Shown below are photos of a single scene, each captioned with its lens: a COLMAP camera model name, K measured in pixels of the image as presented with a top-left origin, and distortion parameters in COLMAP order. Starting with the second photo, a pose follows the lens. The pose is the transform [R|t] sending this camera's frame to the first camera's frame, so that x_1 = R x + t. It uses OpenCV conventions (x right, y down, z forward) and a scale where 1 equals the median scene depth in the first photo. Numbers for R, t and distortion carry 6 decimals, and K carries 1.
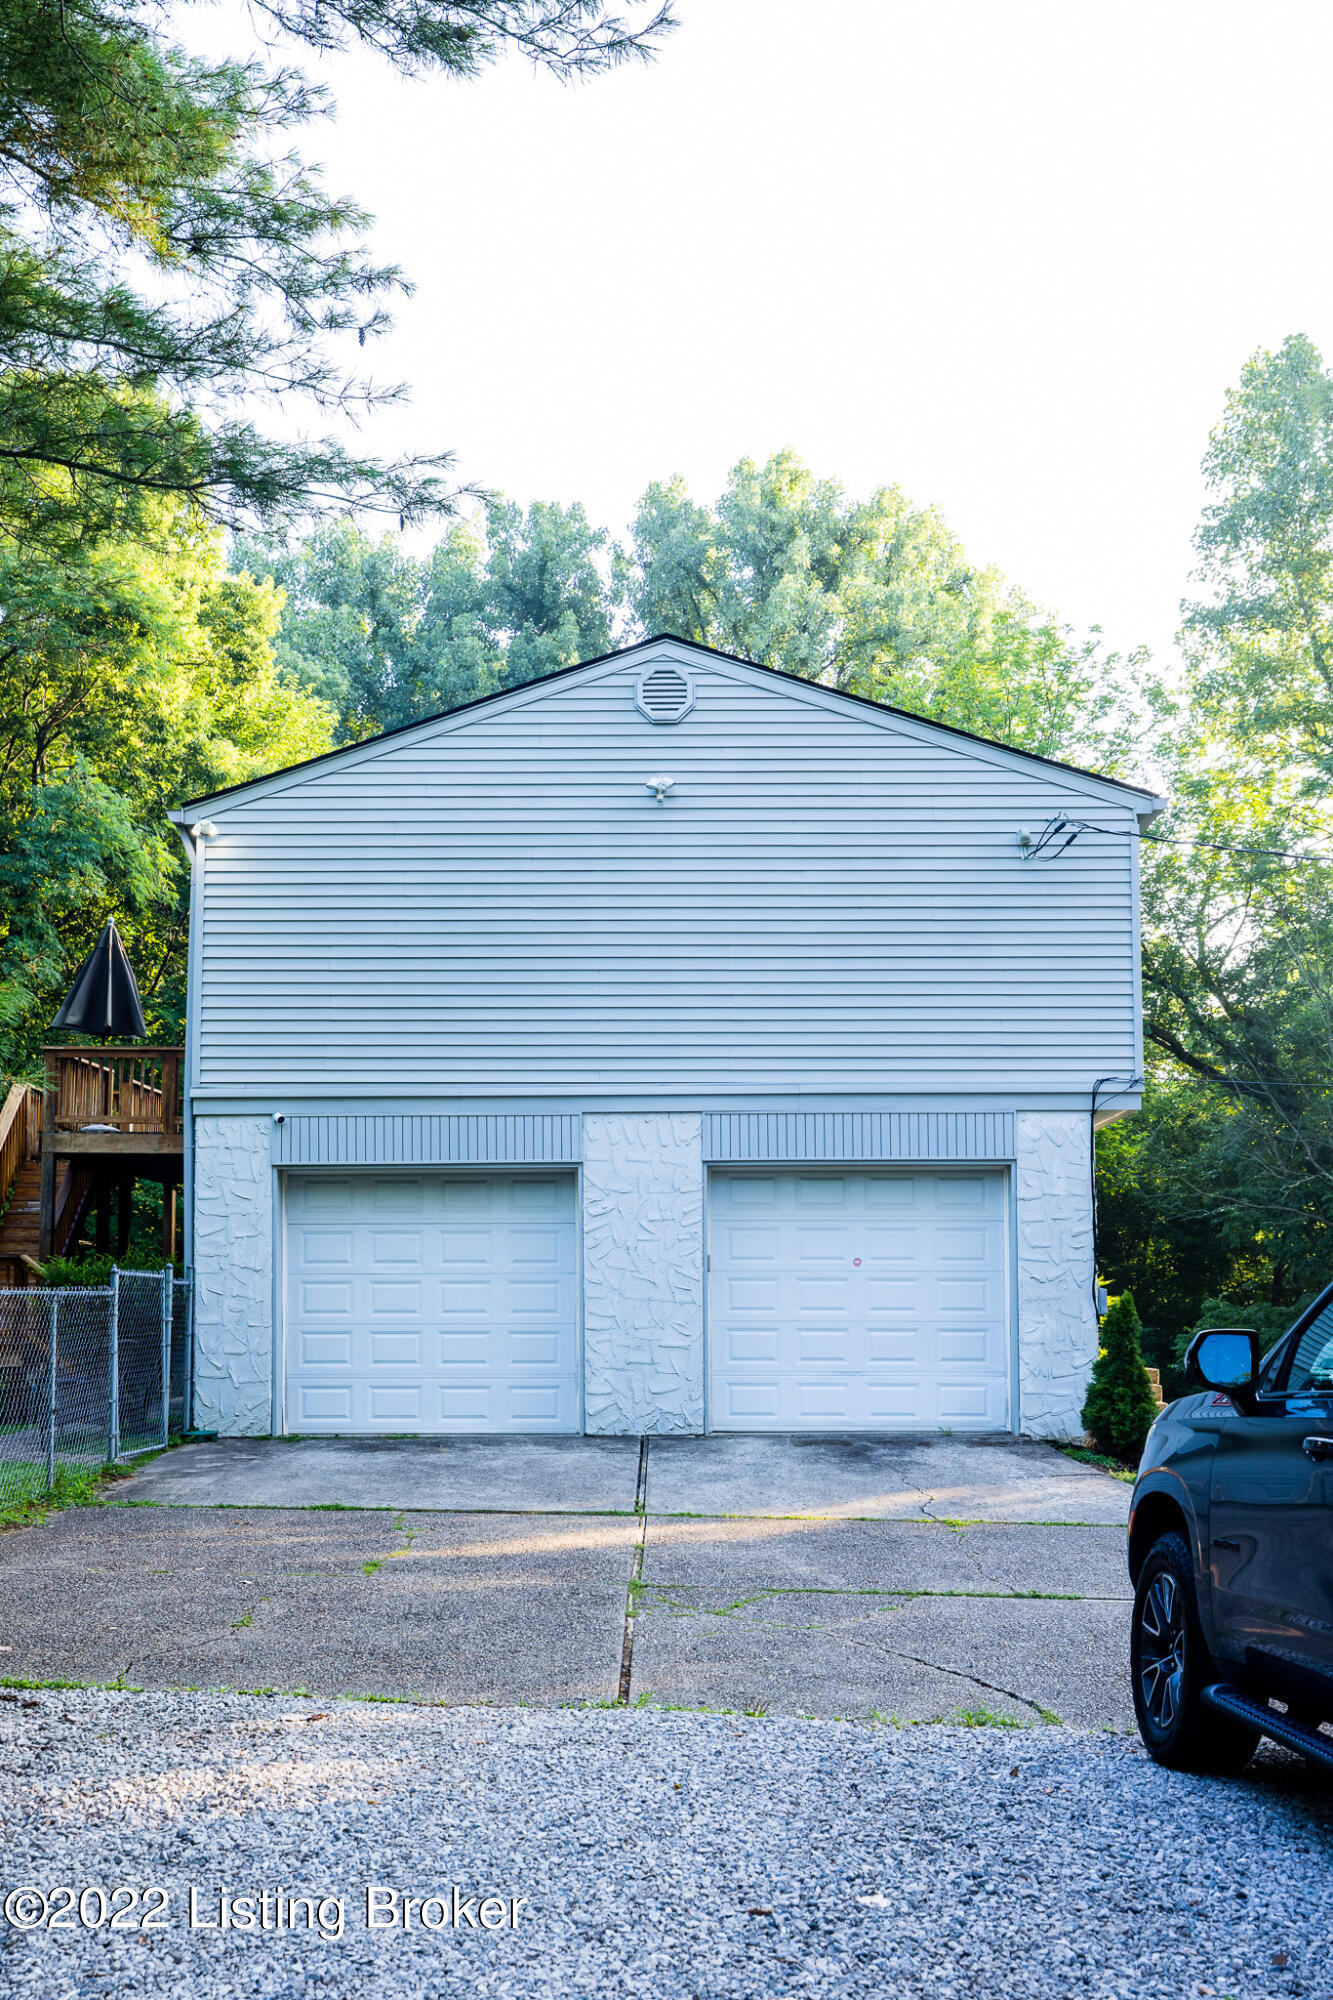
lens RADIAL K [[3209.1, 0, 666.4], [0, 3209.1, 1000.2], [0, 0, 1]] dist [-0.167584, 0.000143]
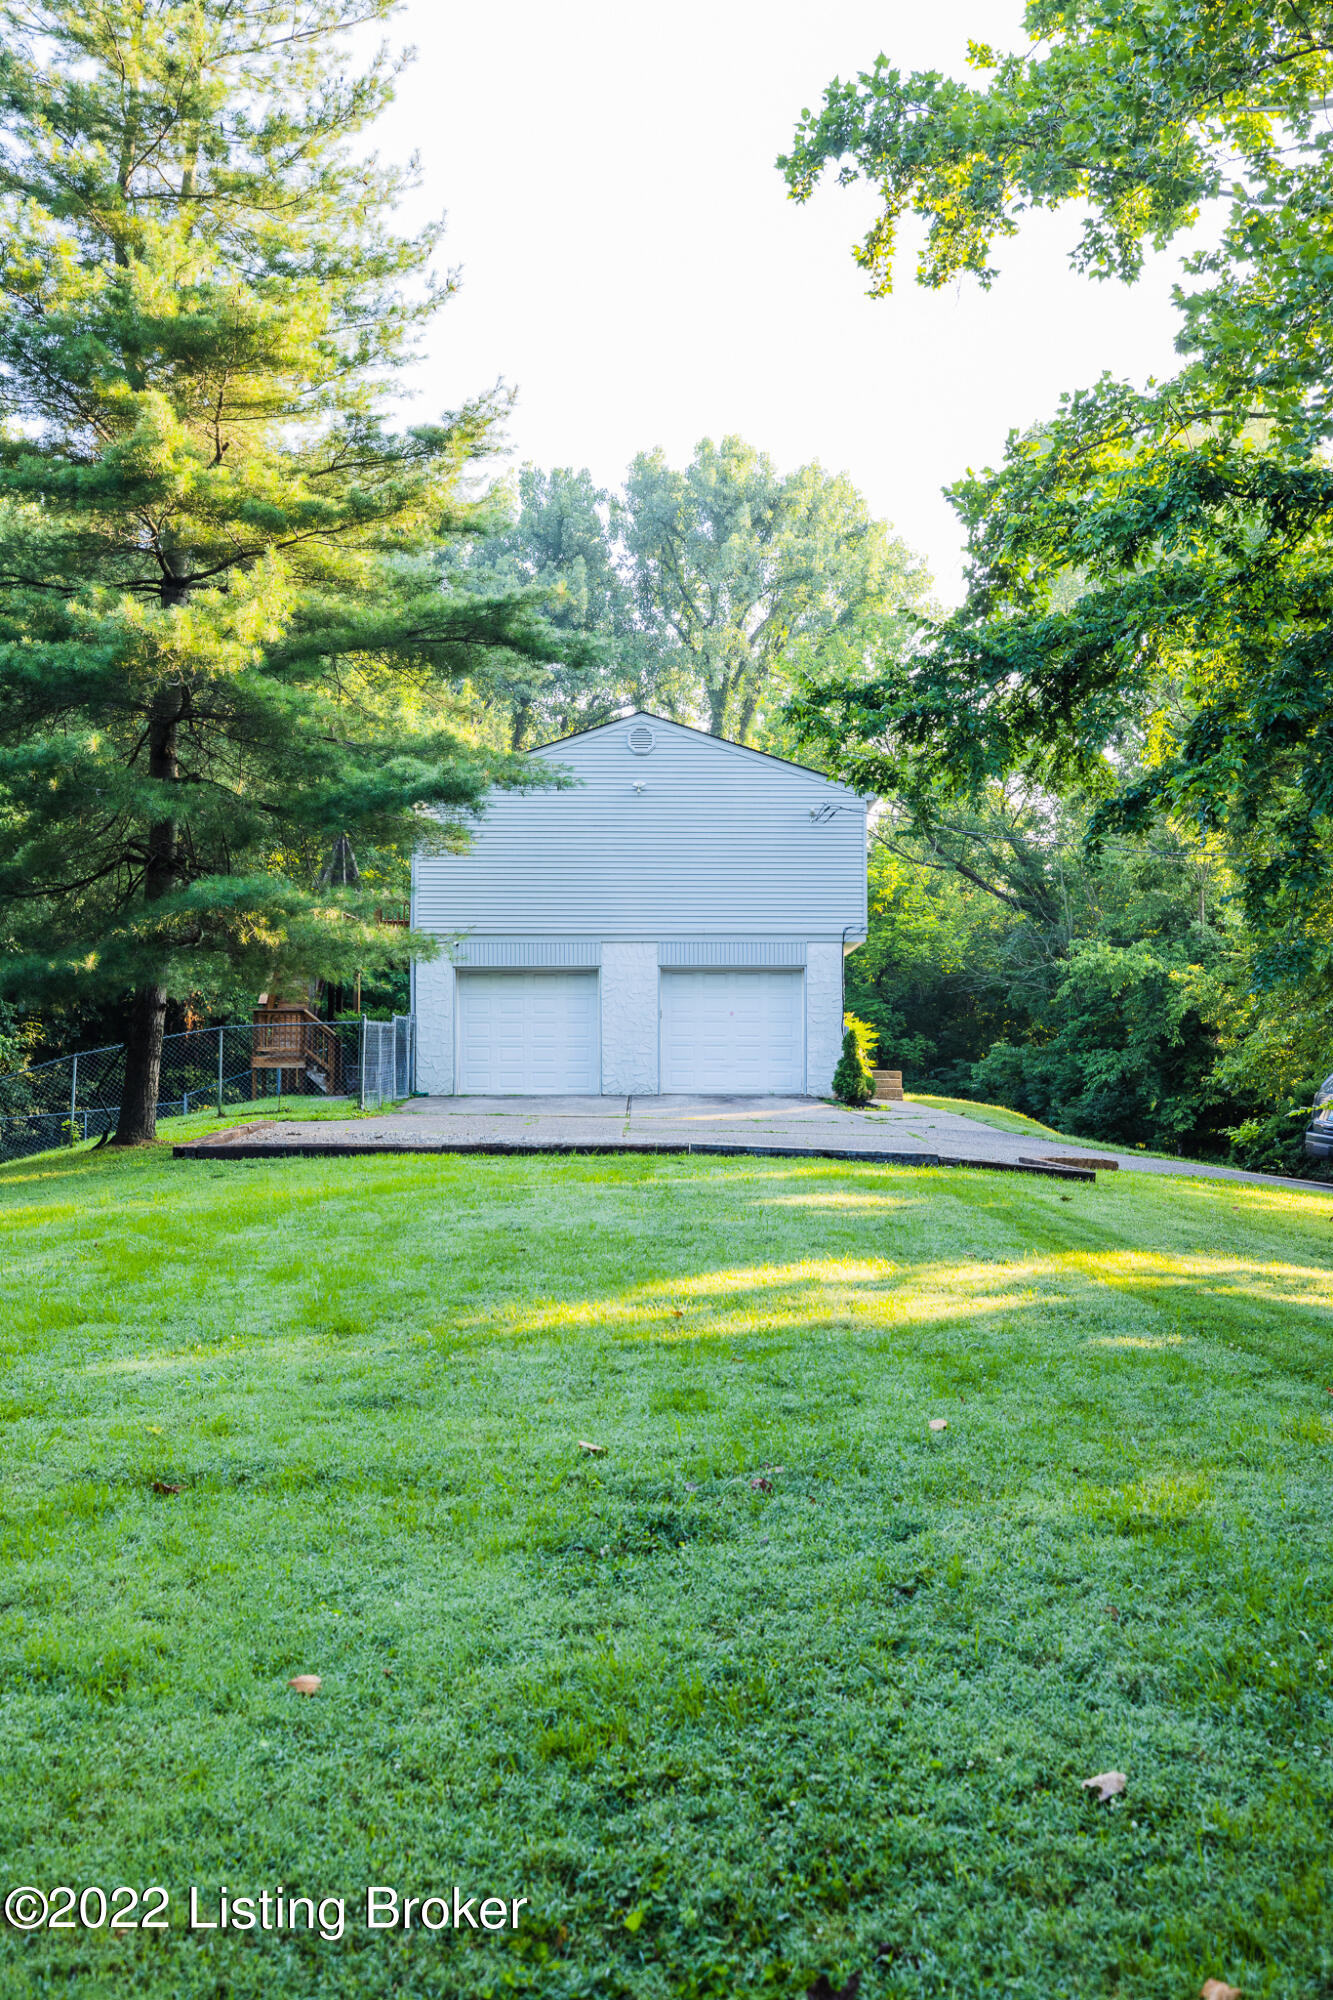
lens RADIAL K [[3209.1, 0, 666.4], [0, 3209.1, 1000.2], [0, 0, 1]] dist [-0.167584, 0.000143]
pose [[0.999989, 0.003559, 0.003156, 0.003922], [-0.003785, 0.997197, 0.074727, -0.032258], [-0.002881, -0.074738, 0.997199, -0.422068]]
